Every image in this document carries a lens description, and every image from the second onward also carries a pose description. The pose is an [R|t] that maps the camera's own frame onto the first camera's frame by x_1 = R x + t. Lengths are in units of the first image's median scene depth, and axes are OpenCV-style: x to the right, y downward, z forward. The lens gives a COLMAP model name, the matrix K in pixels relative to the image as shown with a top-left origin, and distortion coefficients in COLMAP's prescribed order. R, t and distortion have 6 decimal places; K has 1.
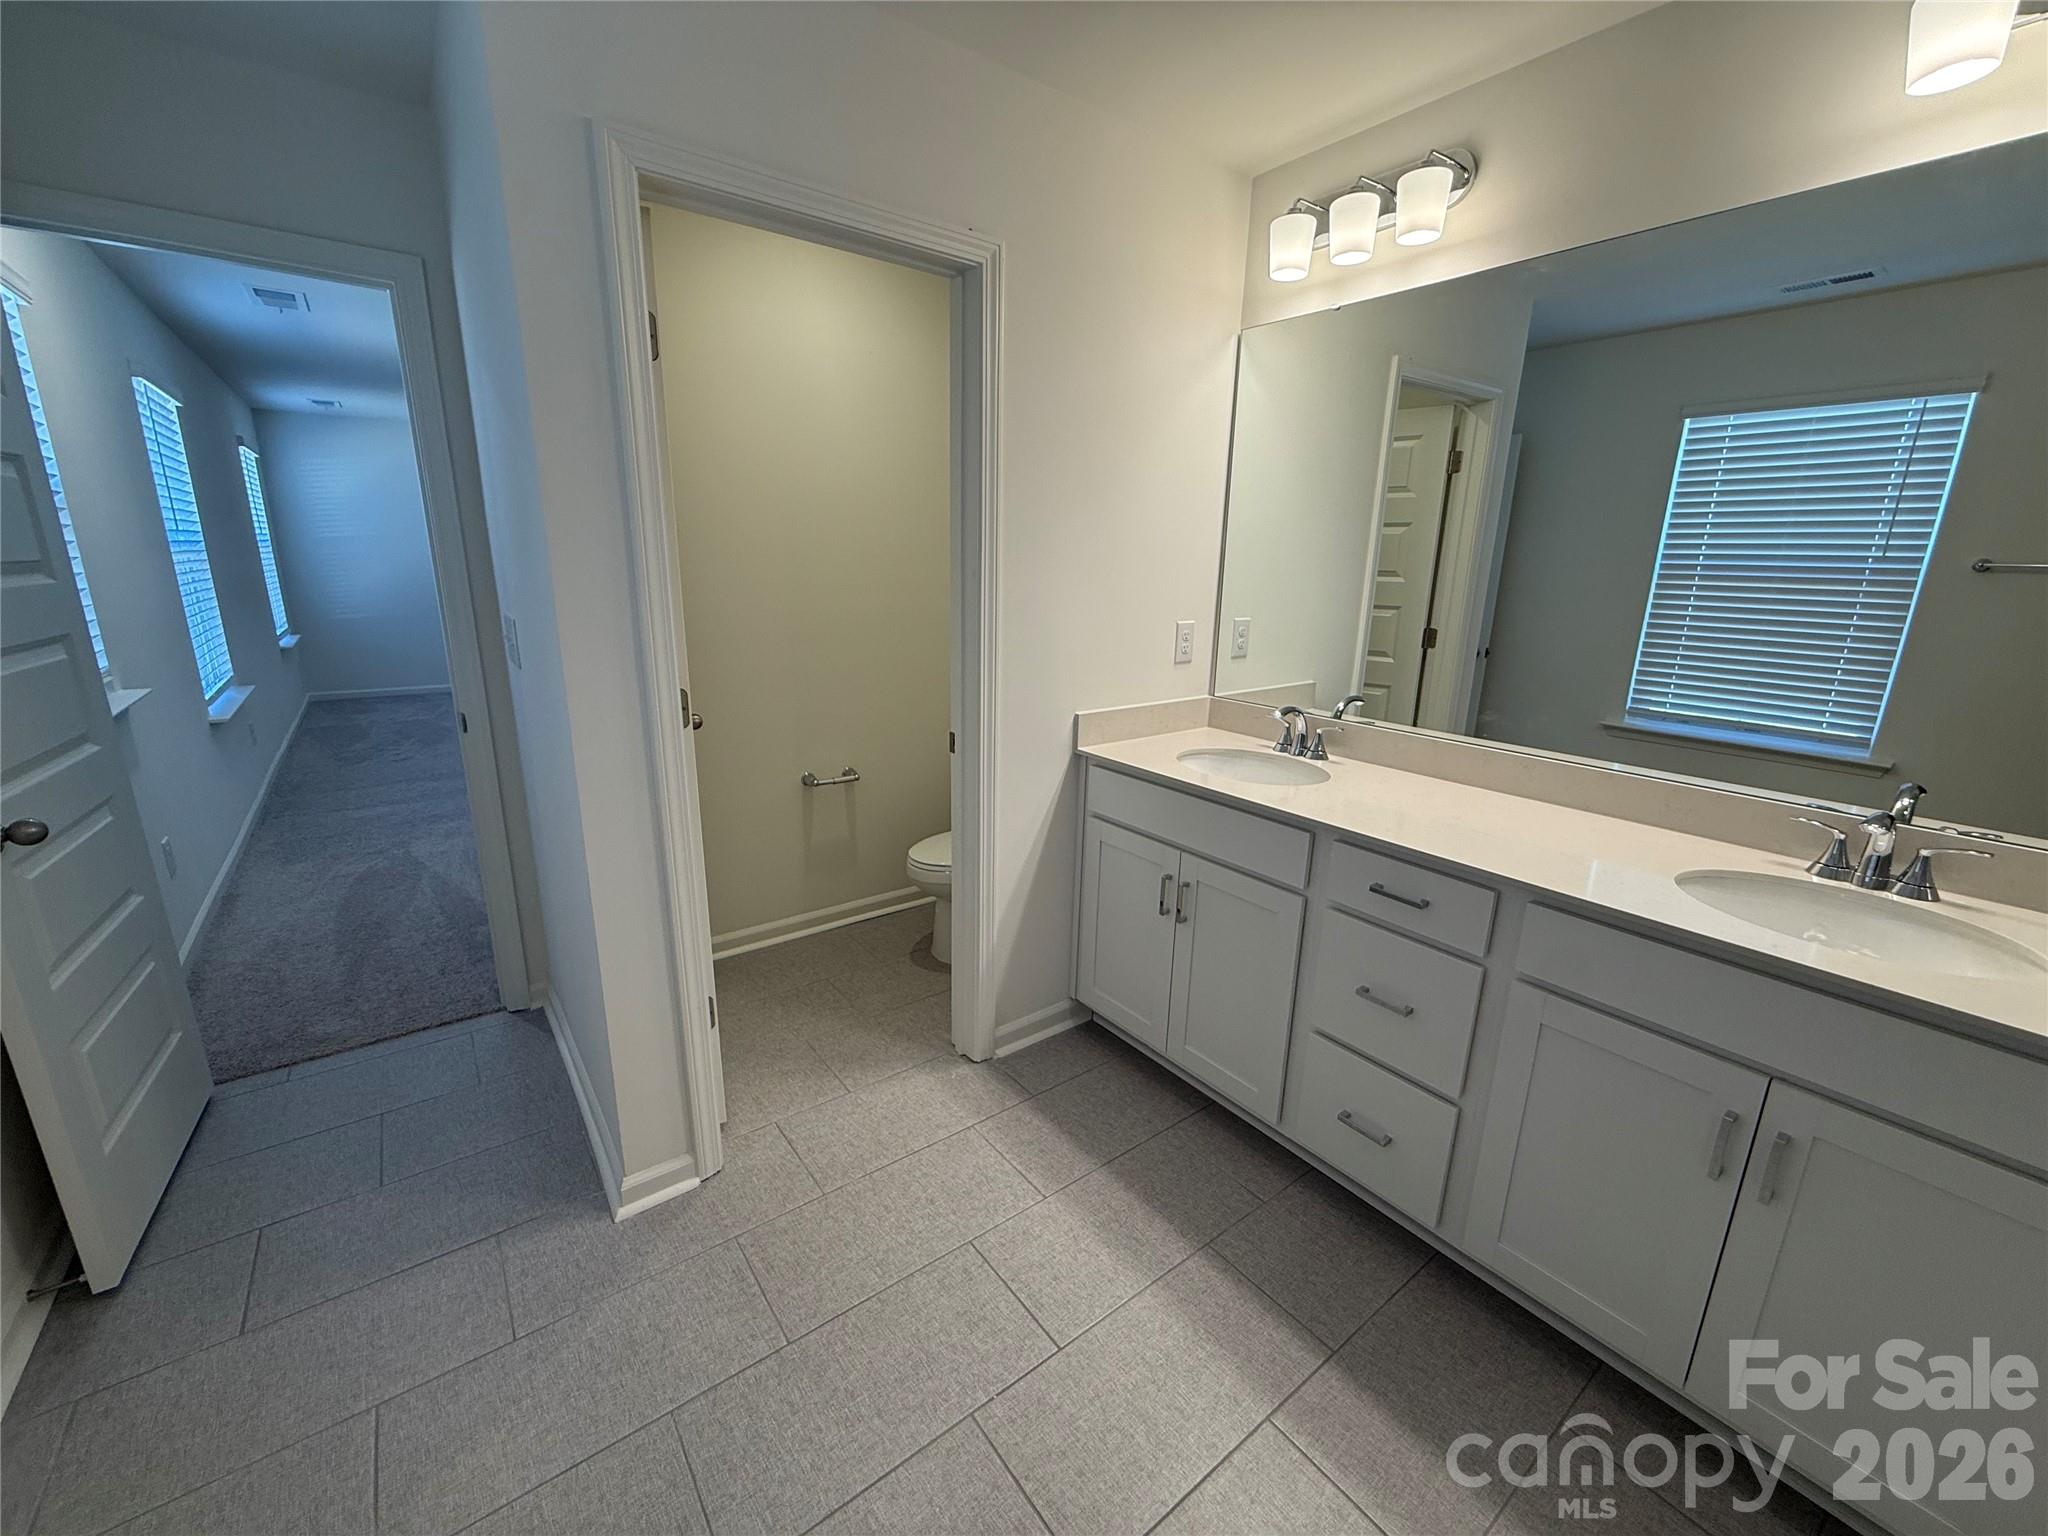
lens RADIAL K [[818.4, 0, 1021.4], [0, 818.4, 766.1], [0, 0, 1]] dist [0.002942, 0.000057]
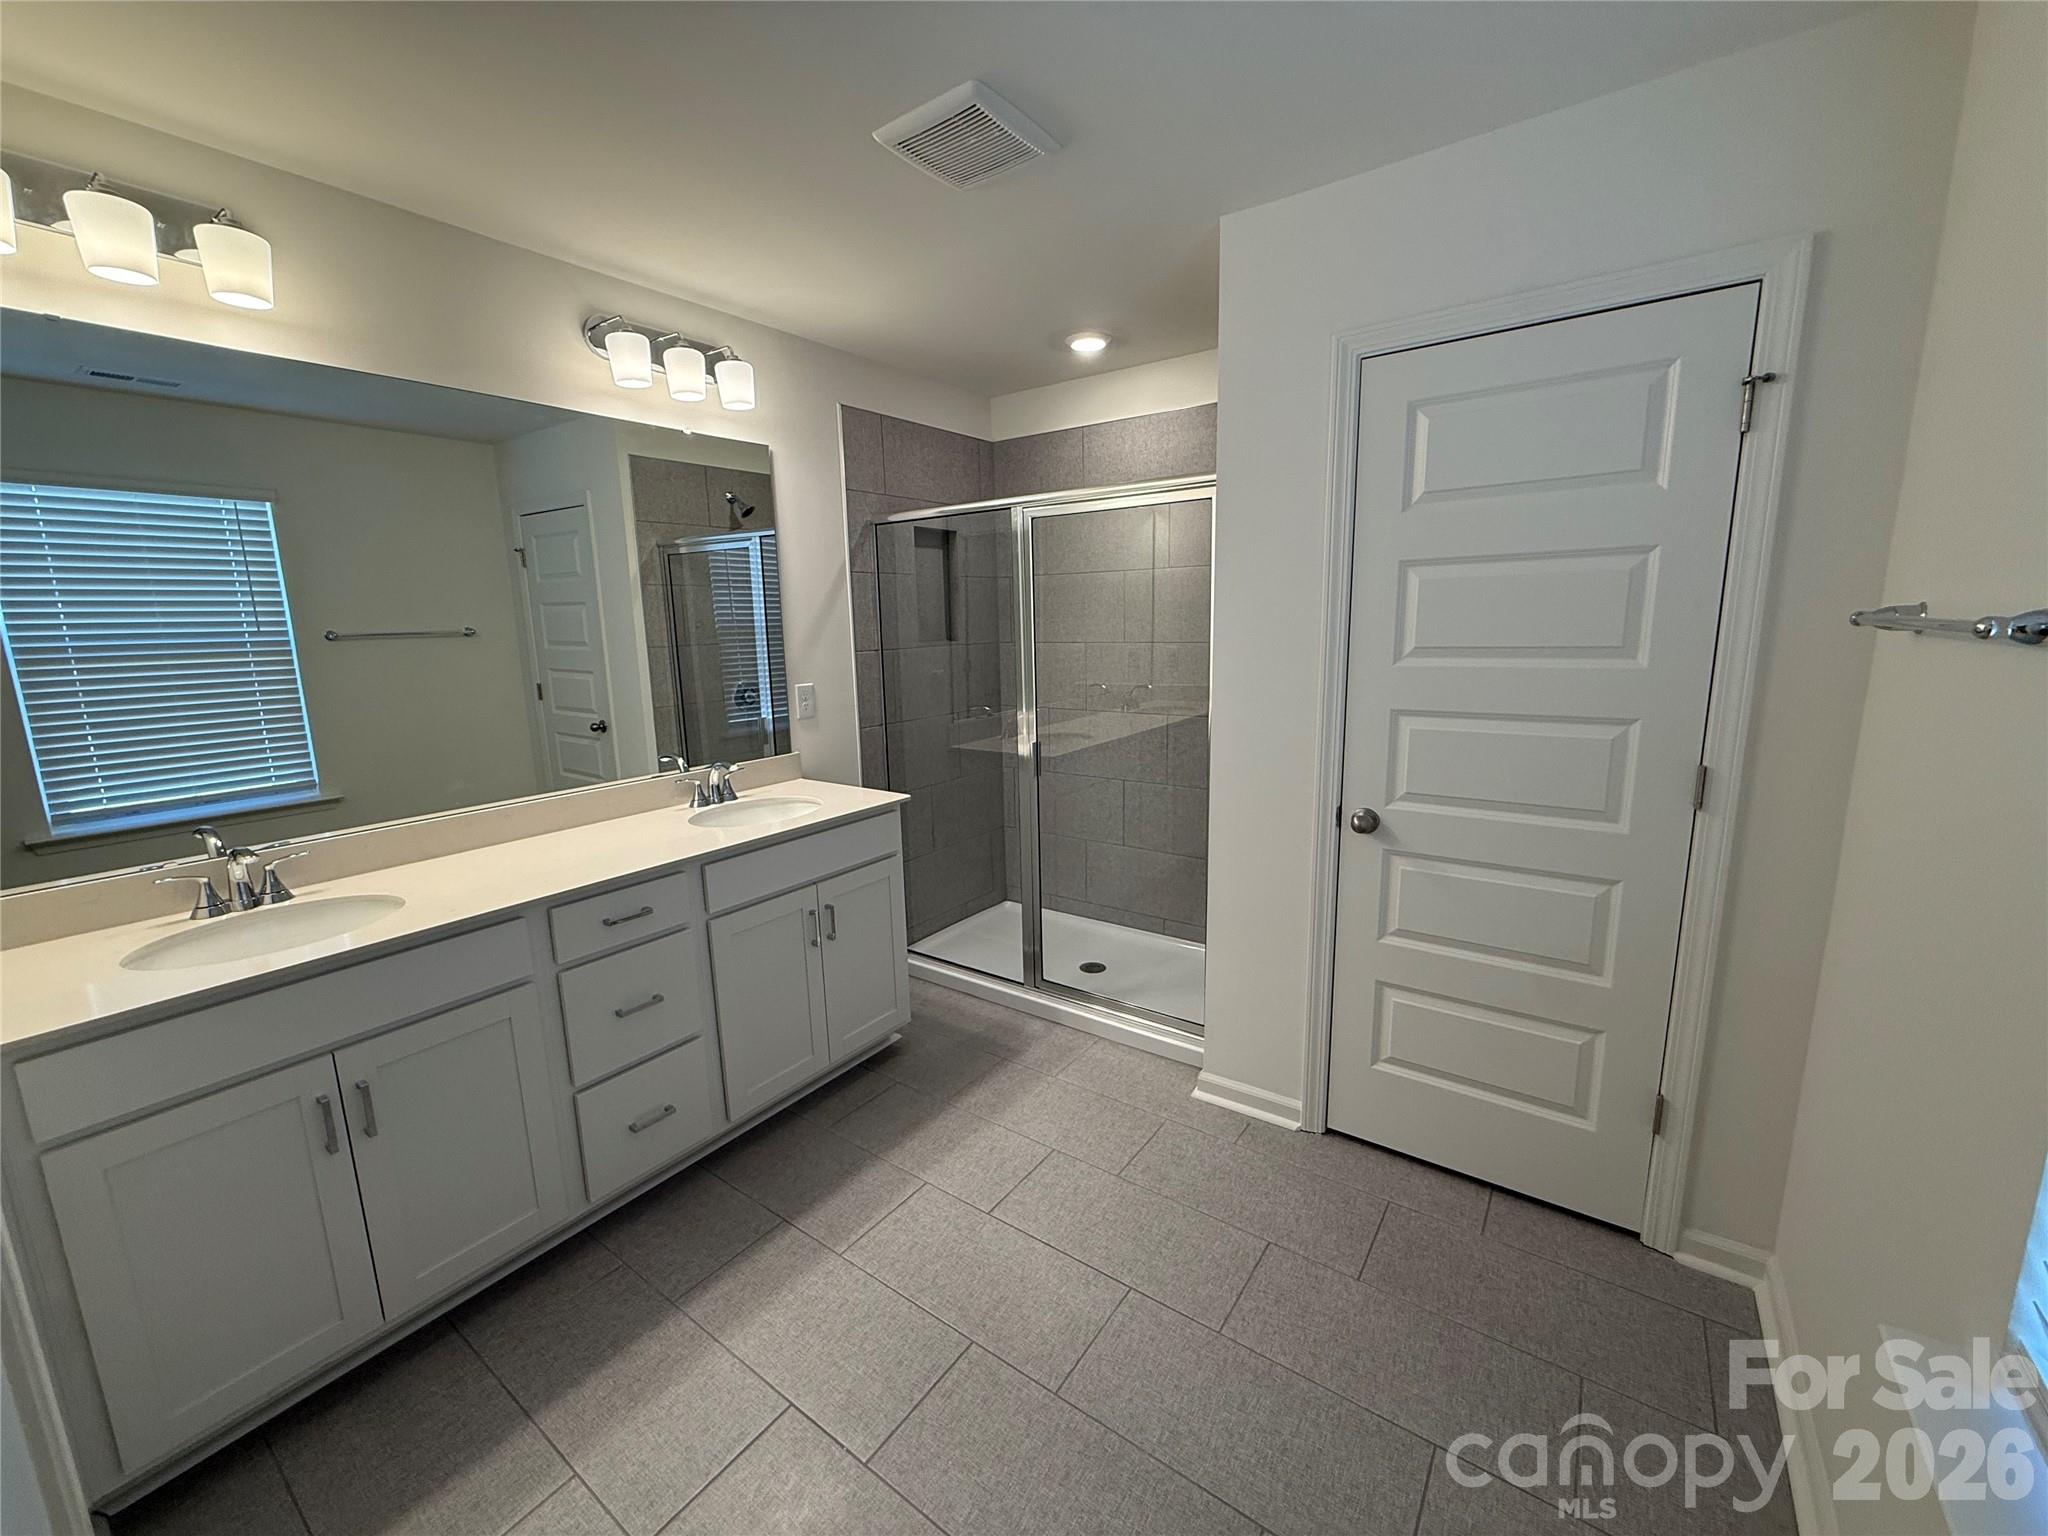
lens RADIAL K [[818.4, 0, 1021.4], [0, 818.4, 766.1], [0, 0, 1]] dist [0.002942, 0.000057]
pose [[-0.294986, -0.184839, 0.937453, -0.759465], [0.255998, 0.929954, 0.263915, -0.206112], [-0.920570, 0.317837, -0.227005, 0.633620]]
